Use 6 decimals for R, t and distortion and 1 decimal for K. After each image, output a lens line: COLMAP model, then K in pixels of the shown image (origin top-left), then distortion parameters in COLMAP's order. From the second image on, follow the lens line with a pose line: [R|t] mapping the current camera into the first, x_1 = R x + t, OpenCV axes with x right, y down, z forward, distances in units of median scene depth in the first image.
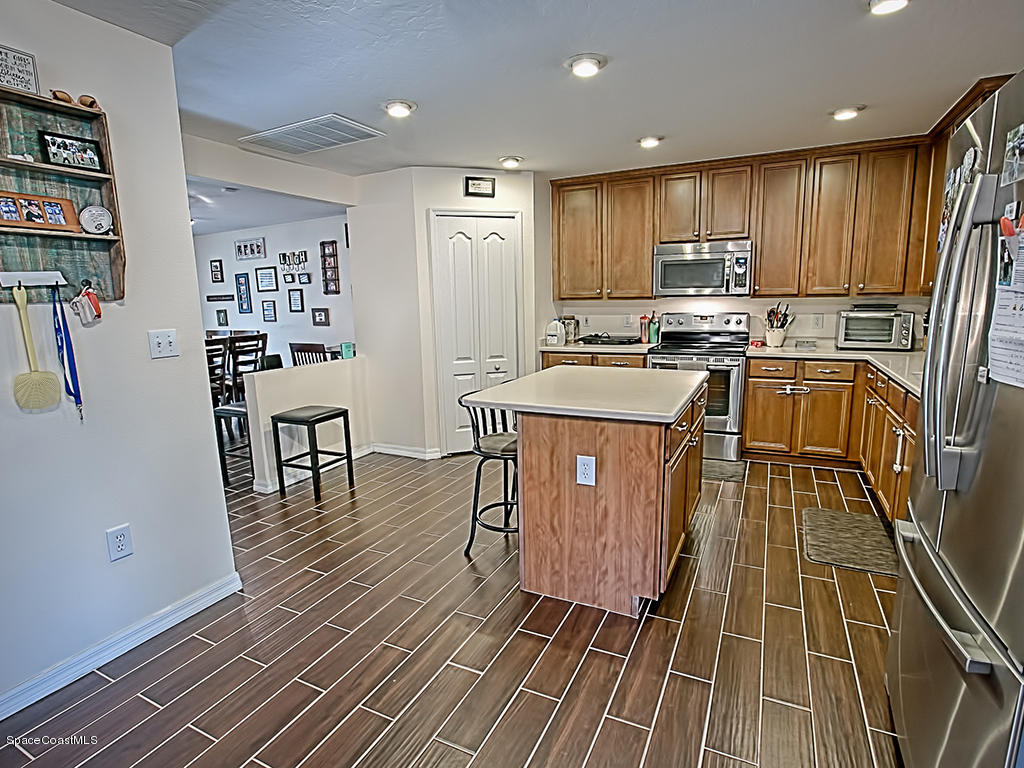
lens RADIAL K [[533.3, 0, 507.8], [0, 533.3, 391.0], [0, 0, 1]] dist [-0.062529, 0.030077]
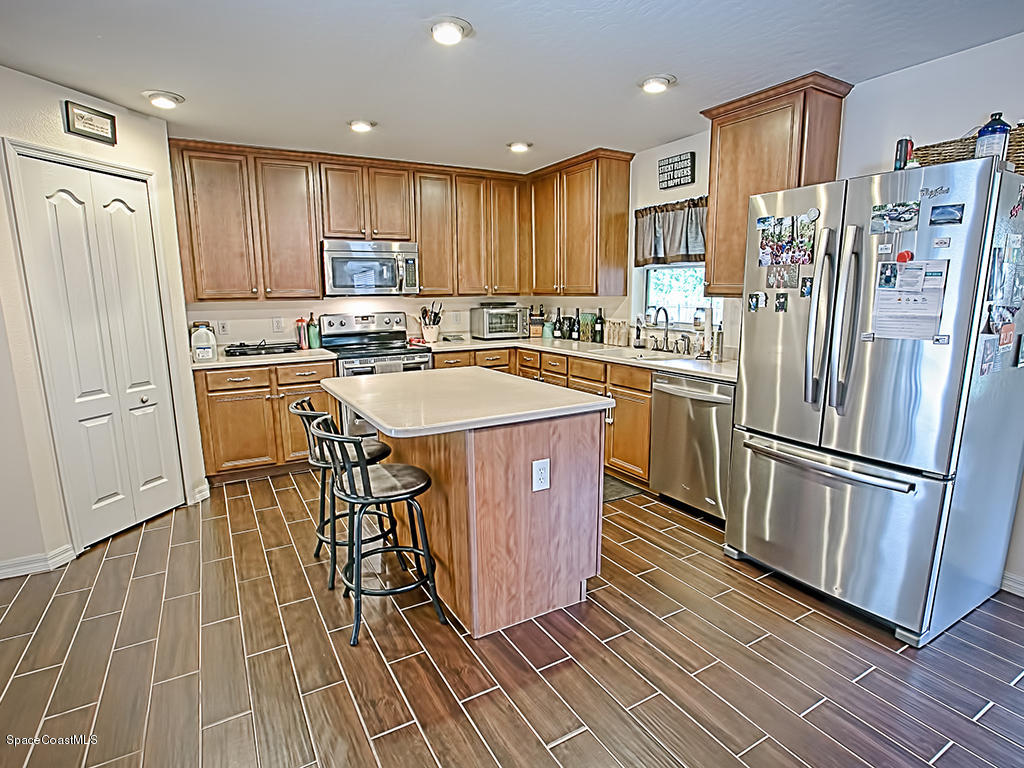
lens RADIAL K [[533.3, 0, 507.8], [0, 533.3, 391.0], [0, 0, 1]] dist [-0.062529, 0.030077]
pose [[0.554386, -0.133788, 0.821436, -0.335433], [0.141197, 0.987806, 0.065591, -0.035594], [-0.820195, 0.079621, 0.566517, 0.260684]]
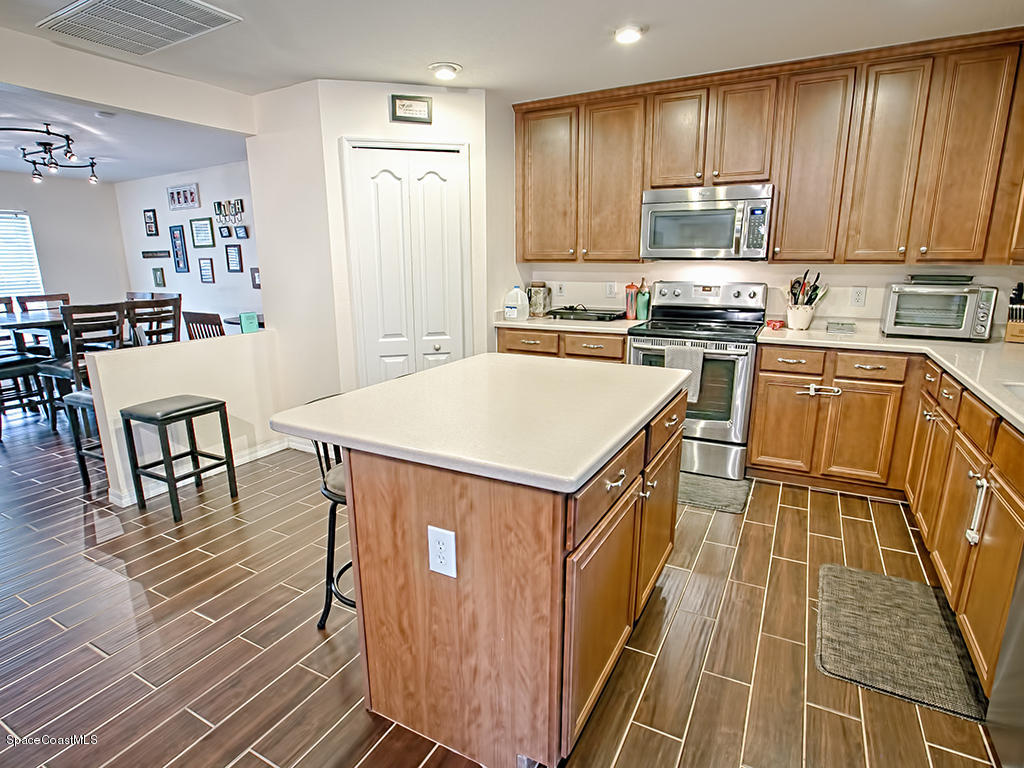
lens RADIAL K [[548.7, 0, 507.7], [0, 548.7, 391.8], [0, 0, 1]] dist [-0.057666, 0.023214]
pose [[0.999138, 0.024649, -0.033399, 0.122627], [-0.022465, 0.997680, 0.064260, -0.035870], [0.034906, -0.063454, 0.997374, 0.211746]]
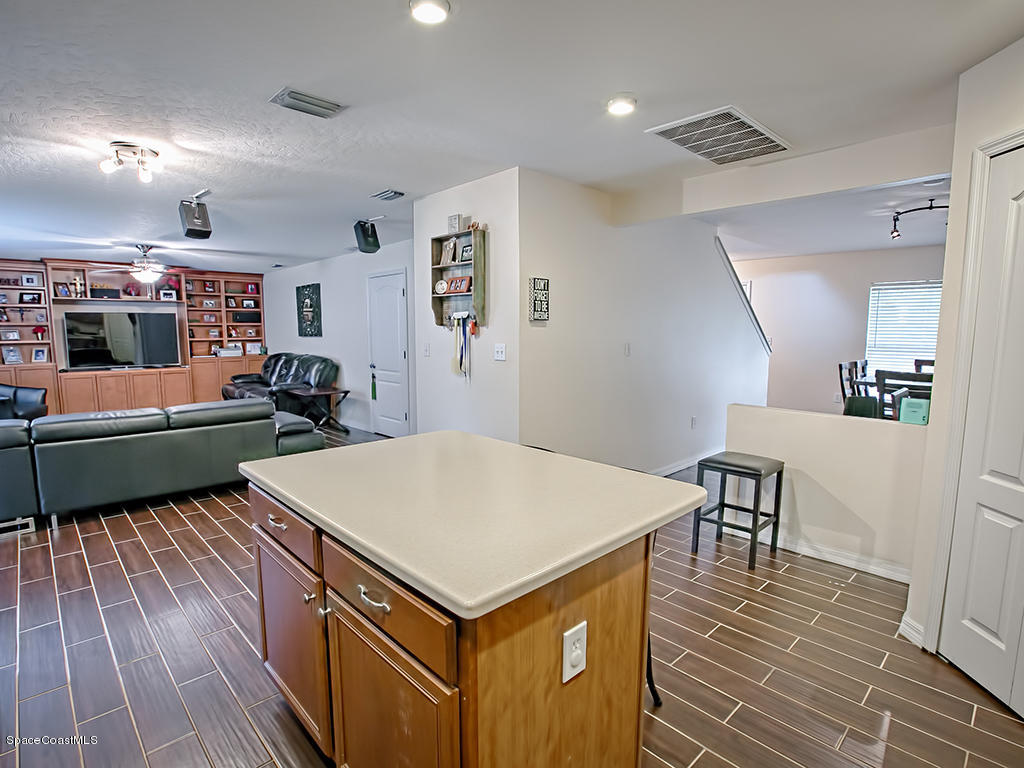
lens RADIAL K [[519.1, 0, 506.6], [0, 519.1, 390.0], [0, 0, 1]] dist [-0.028214, 0.002013]
pose [[-0.340328, 0.135277, -0.930525, 0.451196], [-0.157659, 0.967379, 0.198297, -0.155027], [0.926995, 0.214192, -0.307898, 0.787351]]
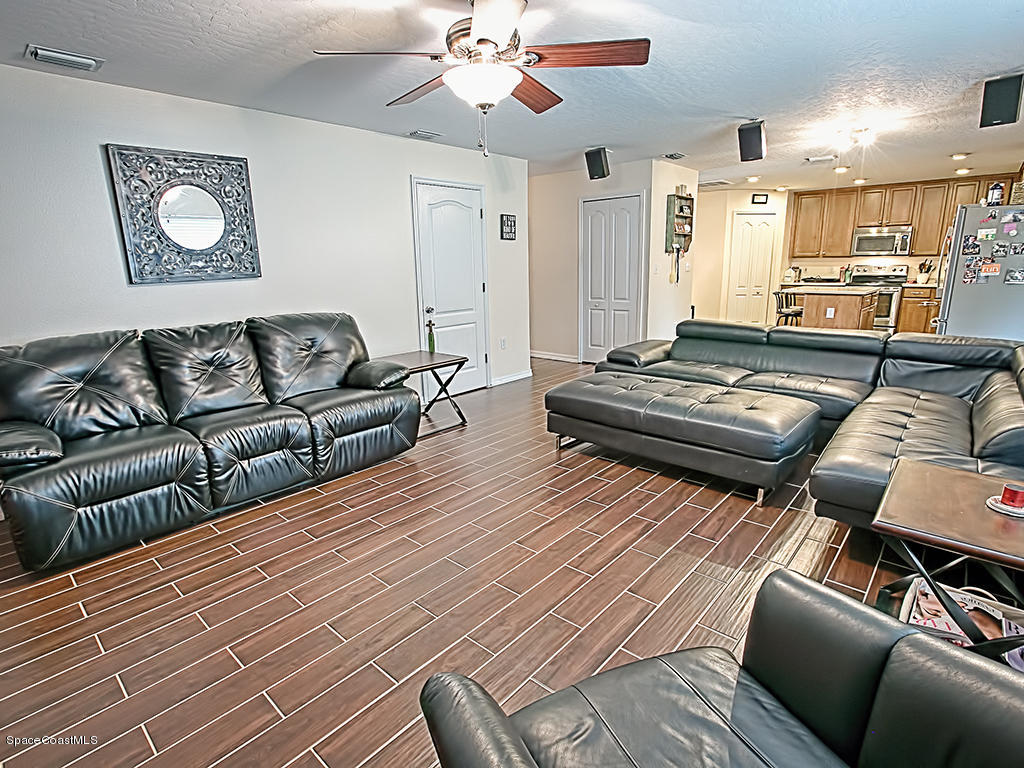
lens RADIAL K [[519.1, 0, 506.6], [0, 519.1, 390.0], [0, 0, 1]] dist [-0.028214, 0.002013]
pose [[0.964117, 0.068579, -0.256468, -0.433458], [-0.050623, 0.995823, 0.075982, 0.235752], [0.260608, -0.060272, 0.963562, -1.176912]]
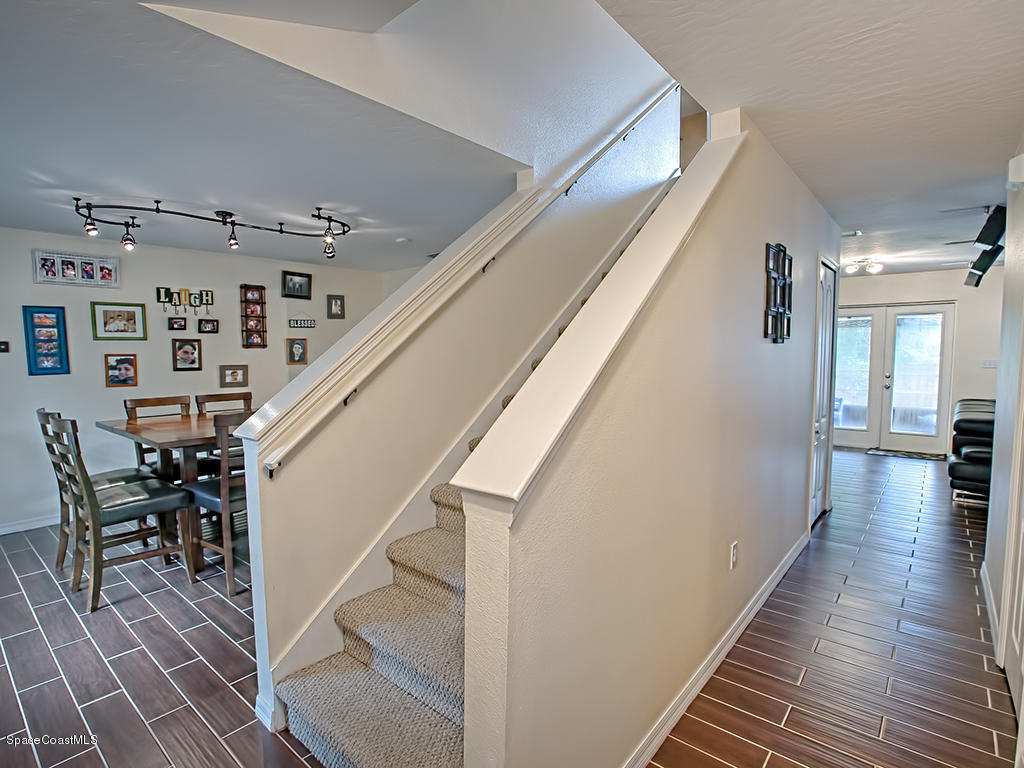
lens RADIAL K [[519.1, 0, 506.6], [0, 519.1, 390.0], [0, 0, 1]] dist [-0.028214, 0.002013]
pose [[0.239620, -0.036191, 0.970192, -1.586796], [0.188109, 0.982099, -0.009824, -0.056159], [-0.952469, 0.184856, 0.242138, 0.683261]]
